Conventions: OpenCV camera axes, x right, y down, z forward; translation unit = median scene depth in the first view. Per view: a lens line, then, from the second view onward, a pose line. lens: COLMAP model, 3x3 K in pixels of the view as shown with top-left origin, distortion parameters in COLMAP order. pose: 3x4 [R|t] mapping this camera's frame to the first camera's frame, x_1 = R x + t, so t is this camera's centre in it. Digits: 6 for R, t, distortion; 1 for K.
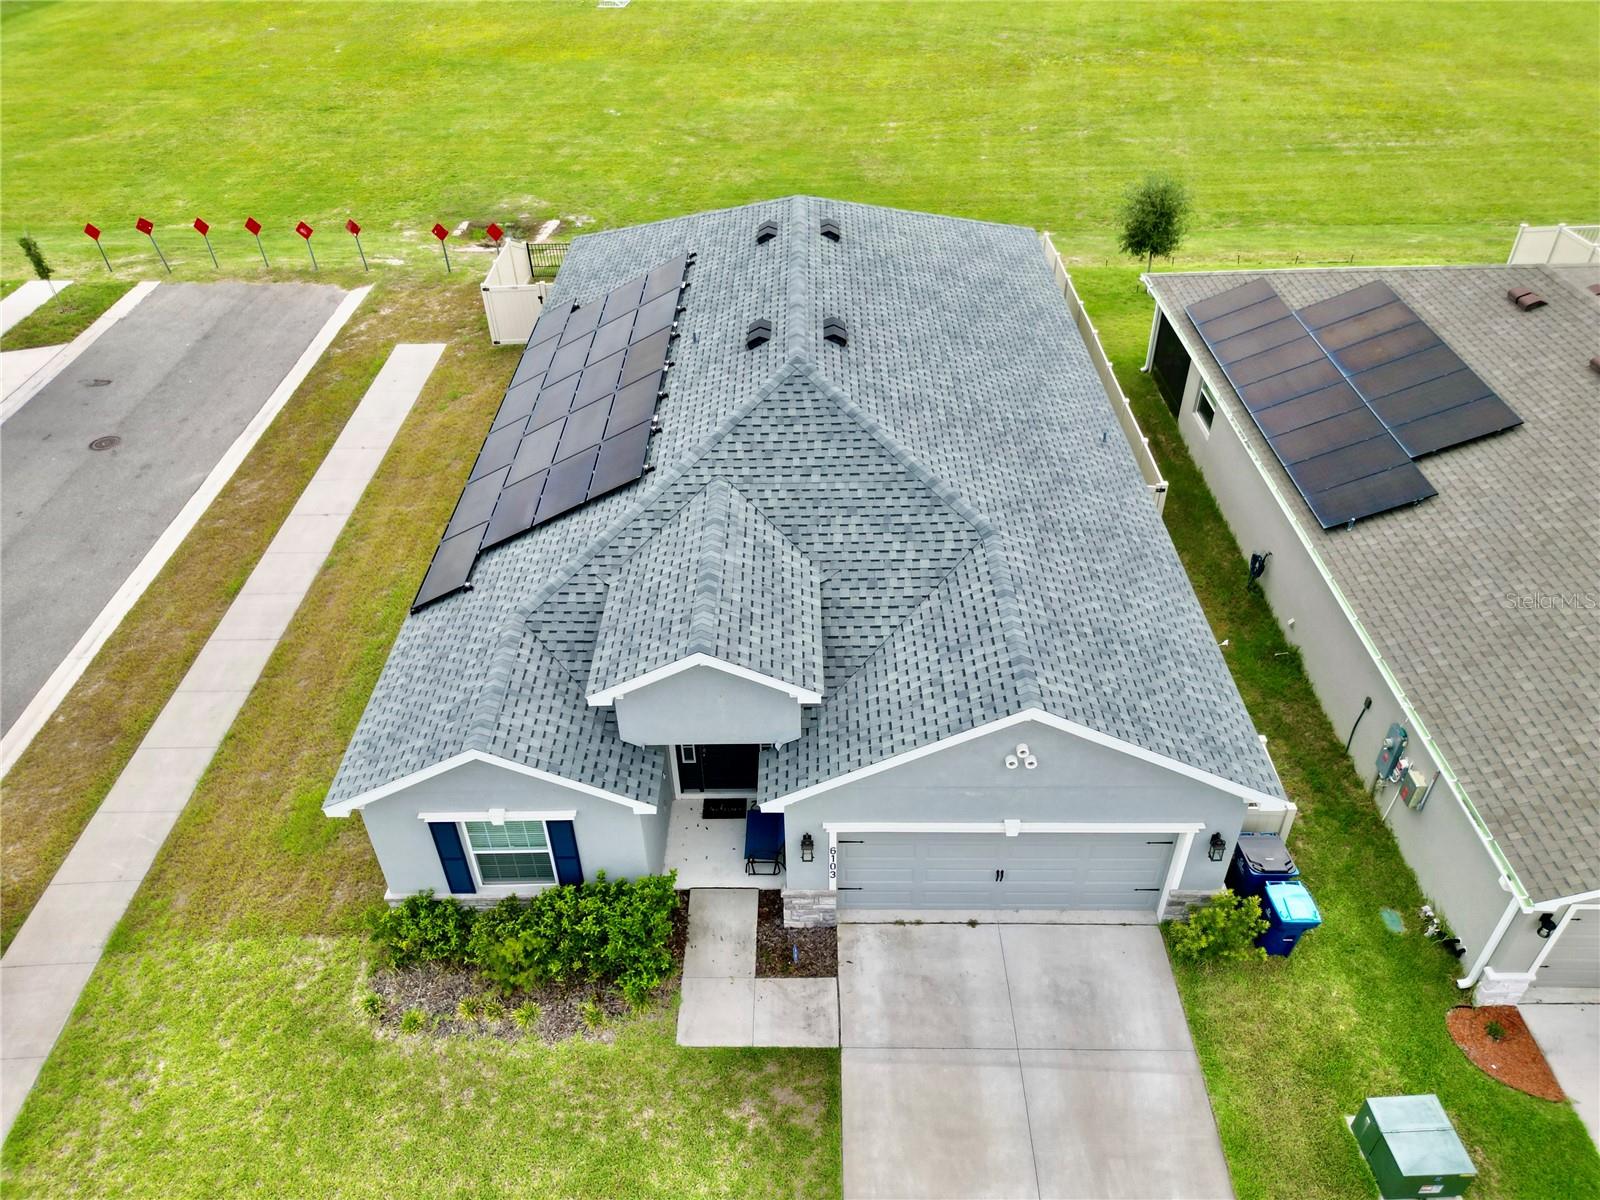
lens RADIAL K [[1121.9, 0, 782.4], [0, 1121.9, 600.8], [0, 0, 1]] dist [0.068594, -0.066622]
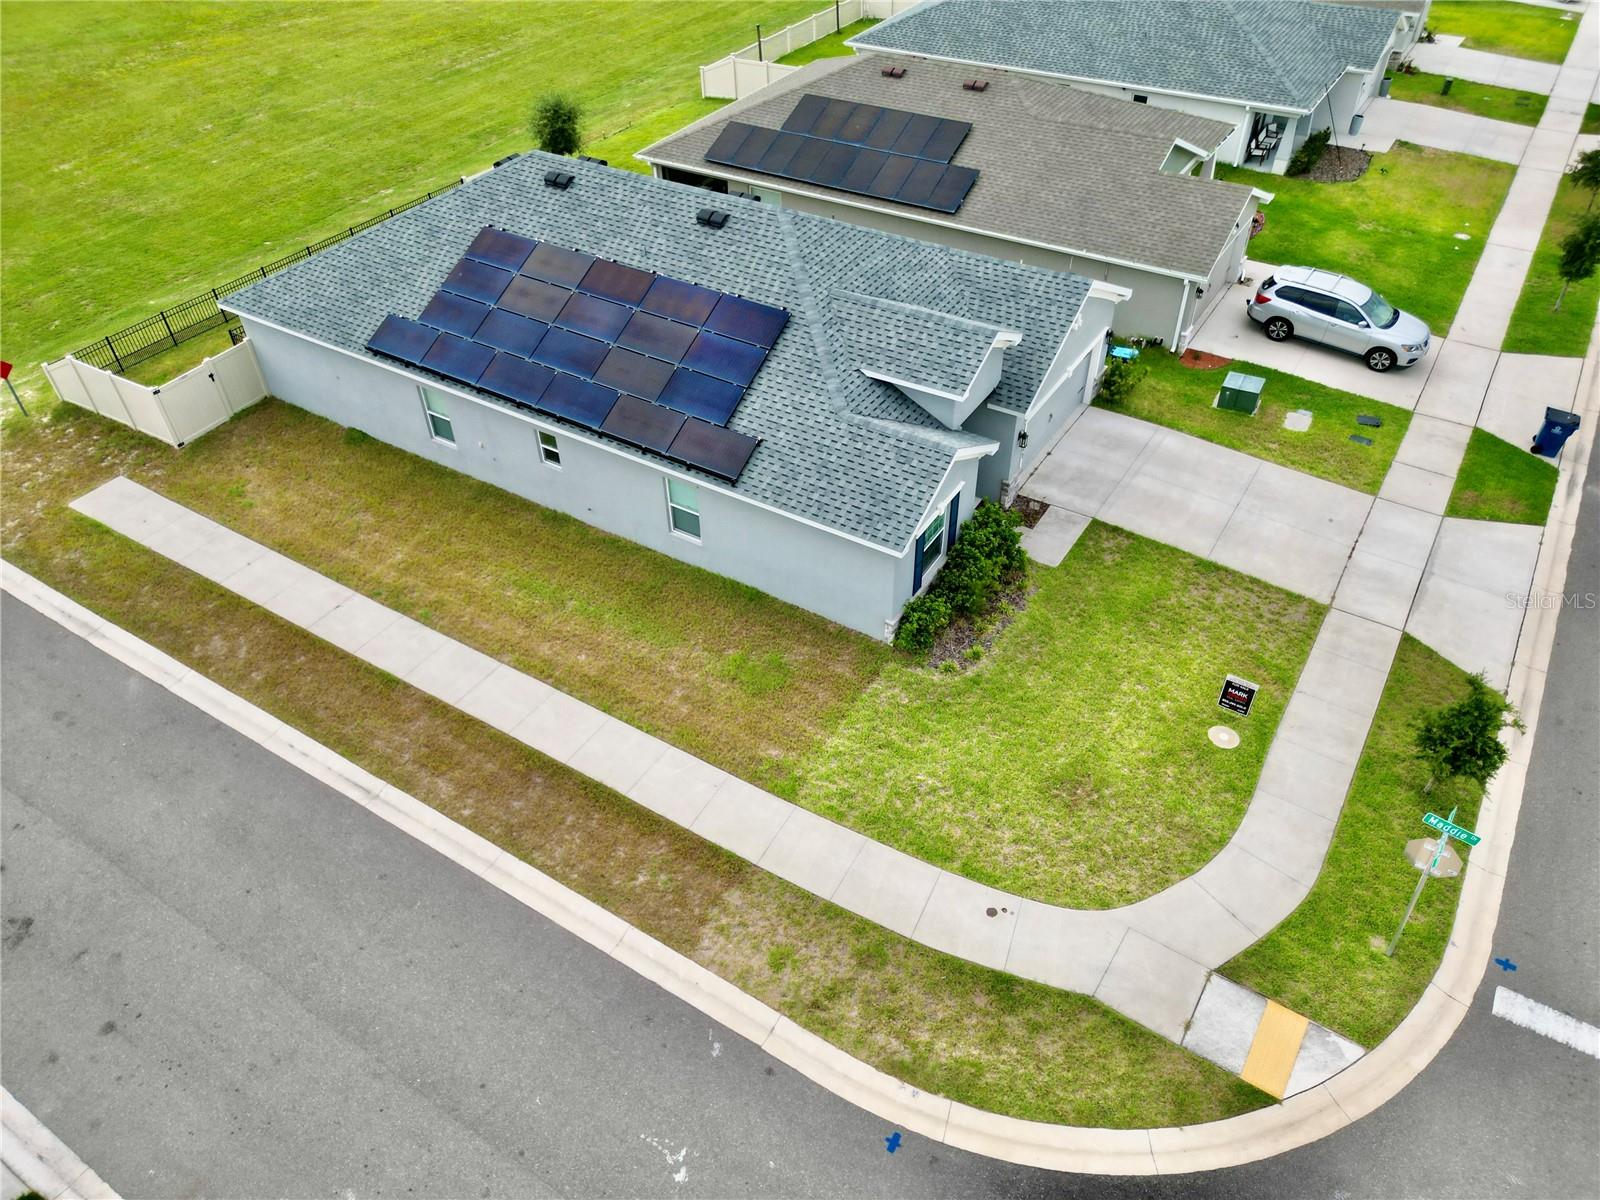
lens RADIAL K [[1121.9, 0, 783.3], [0, 1121.9, 602.3], [0, 0, 1]] dist [0.068594, -0.066622]
pose [[0.526899, -0.552365, 0.645965, -1.269992], [0.535421, 0.805972, 0.252456, -0.183969], [-0.660077, 0.212845, 0.720413, 0.067781]]
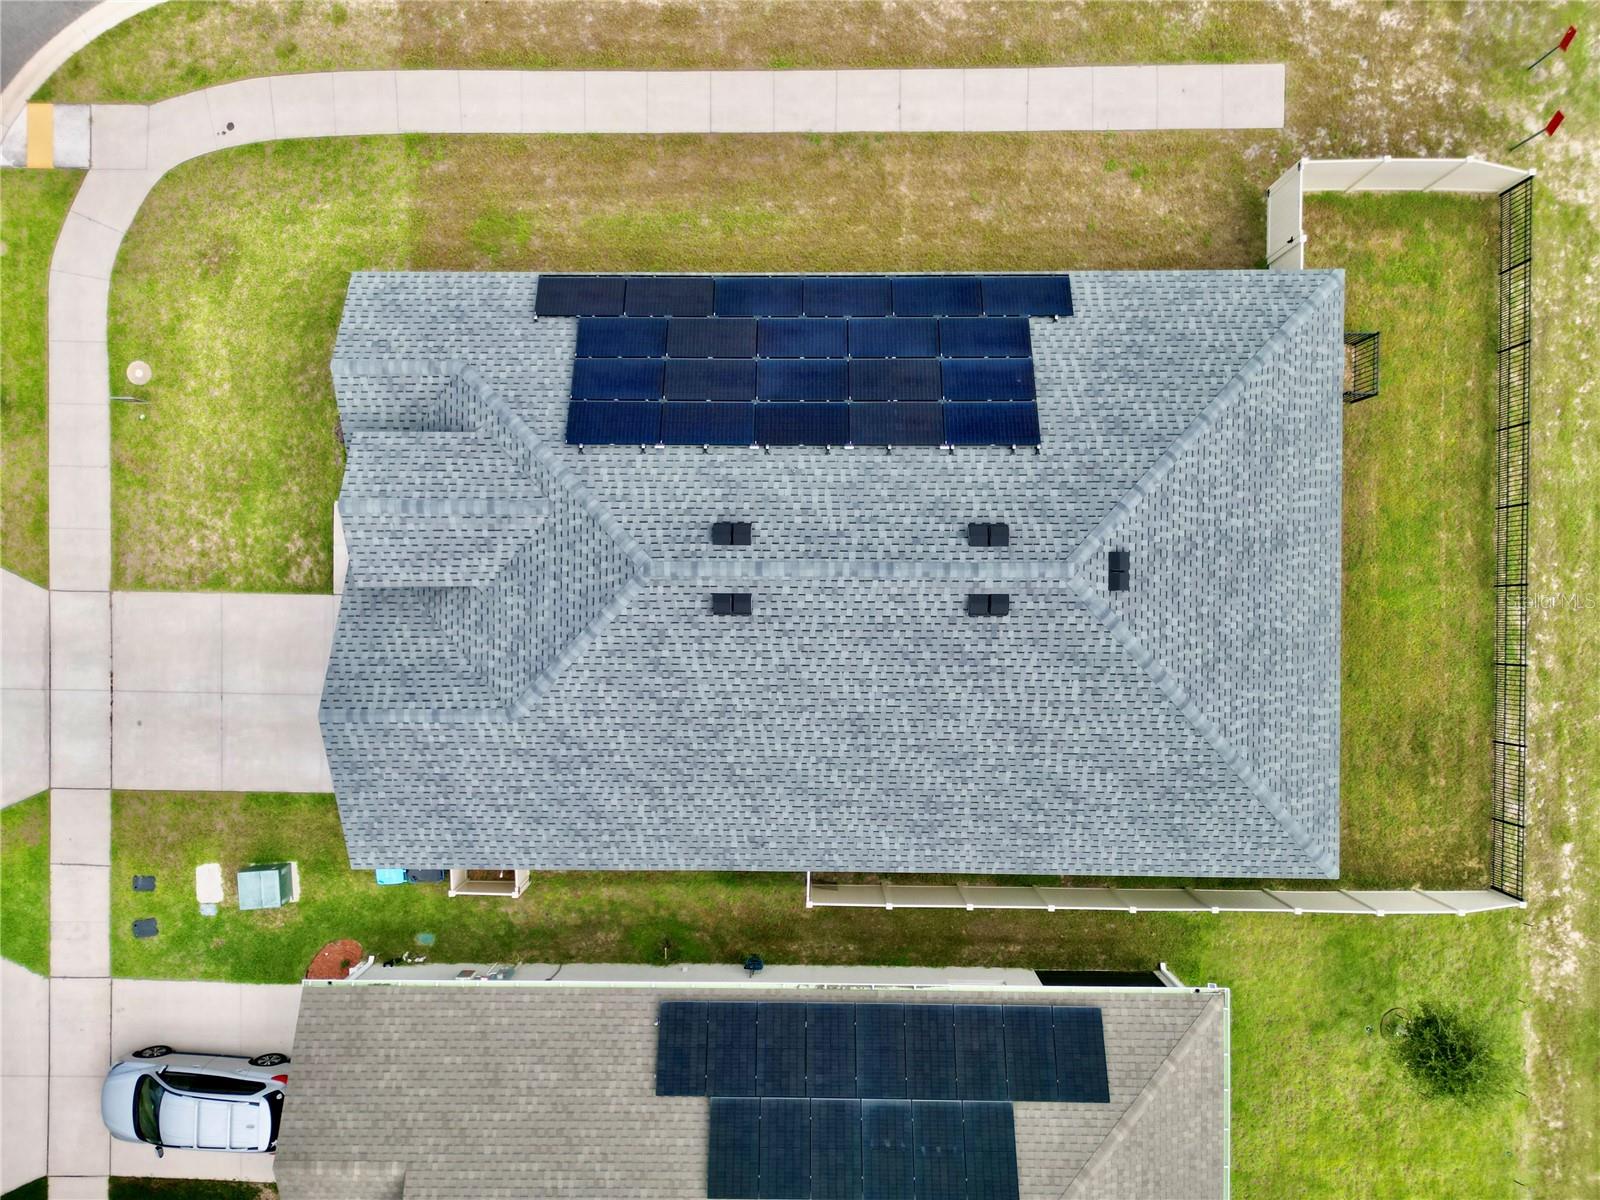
lens RADIAL K [[1121.9, 0, 783.4], [0, 1121.9, 600.4], [0, 0, 1]] dist [0.068594, -0.066622]
pose [[0.011798, 0.999419, 0.031965, 0.010670], [-0.602925, -0.018392, 0.797586, -1.280136], [0.797711, -0.028682, 0.602358, 0.445554]]
